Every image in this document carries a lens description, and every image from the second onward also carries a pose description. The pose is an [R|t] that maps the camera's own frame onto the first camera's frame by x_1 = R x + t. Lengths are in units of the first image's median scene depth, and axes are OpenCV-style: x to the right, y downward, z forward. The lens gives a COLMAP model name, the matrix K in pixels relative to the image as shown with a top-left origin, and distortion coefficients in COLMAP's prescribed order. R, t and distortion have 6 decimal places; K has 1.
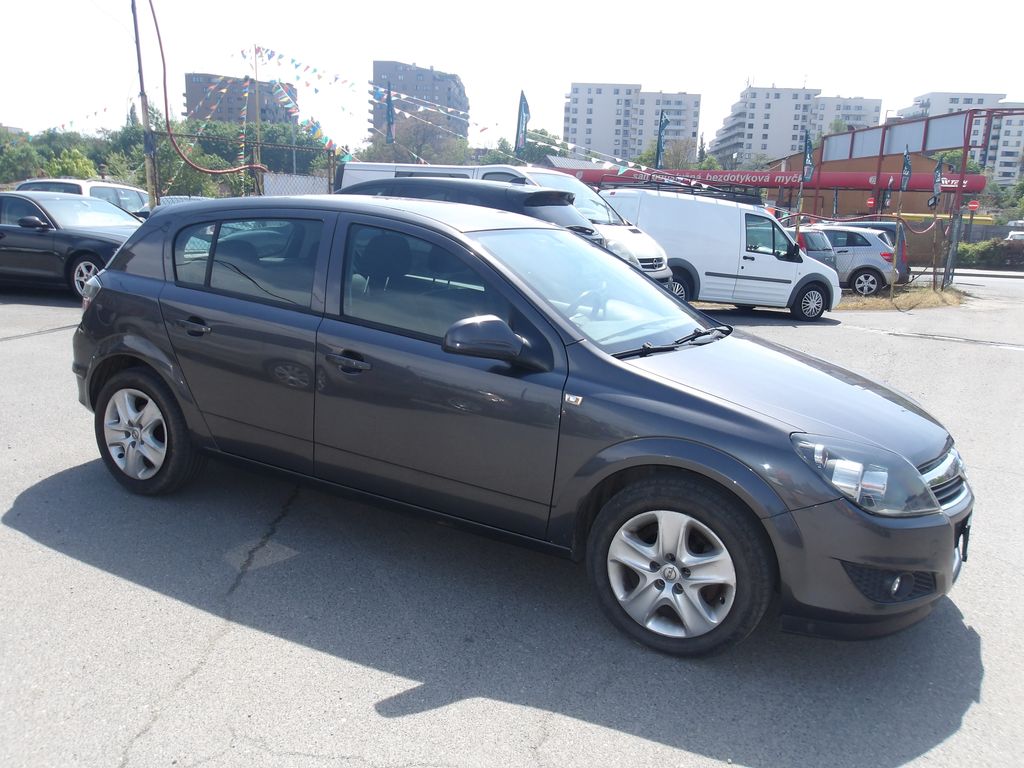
lens RADIAL K [[814.2, 0, 496.6], [0, 814.2, 387.7], [0, 0, 1]] dist [-0.001014, -0.000575]
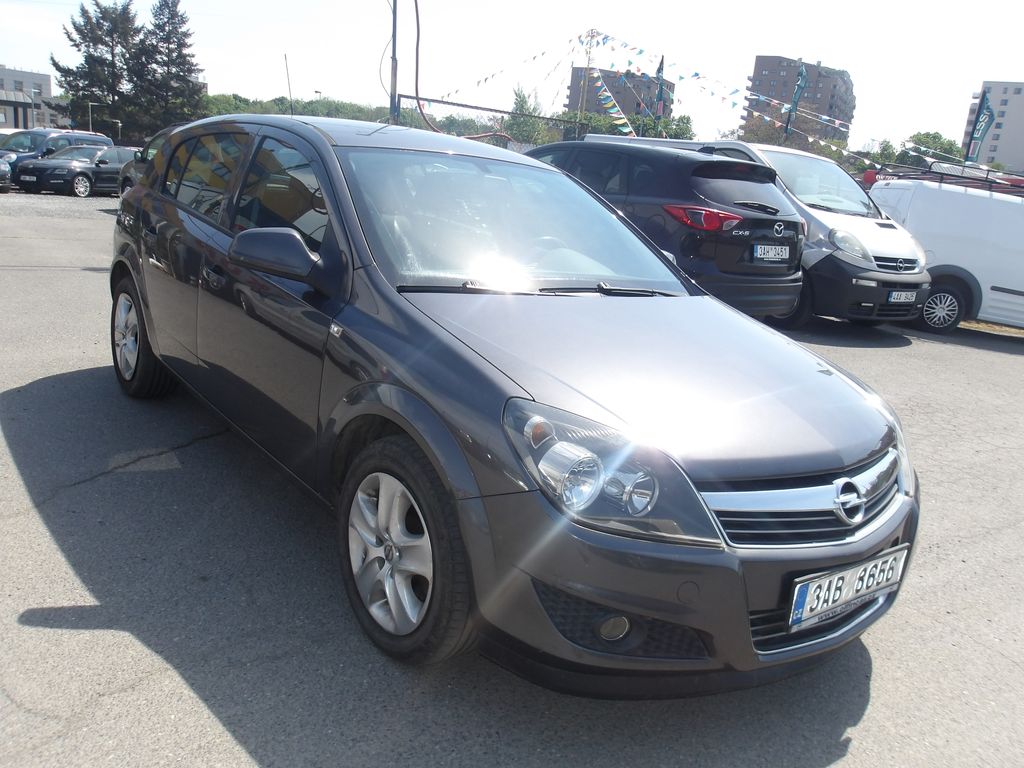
lens RADIAL K [[819.8, 0, 512.0], [0, 819.8, 384.0], [0, 0, 1]] dist [0.022858, -0.006604]
pose [[0.922623, 0.149466, -0.355566, 0.577676], [-0.149134, 0.988406, 0.028516, 0.018578], [0.355706, 0.026717, 0.934216, 0.259578]]
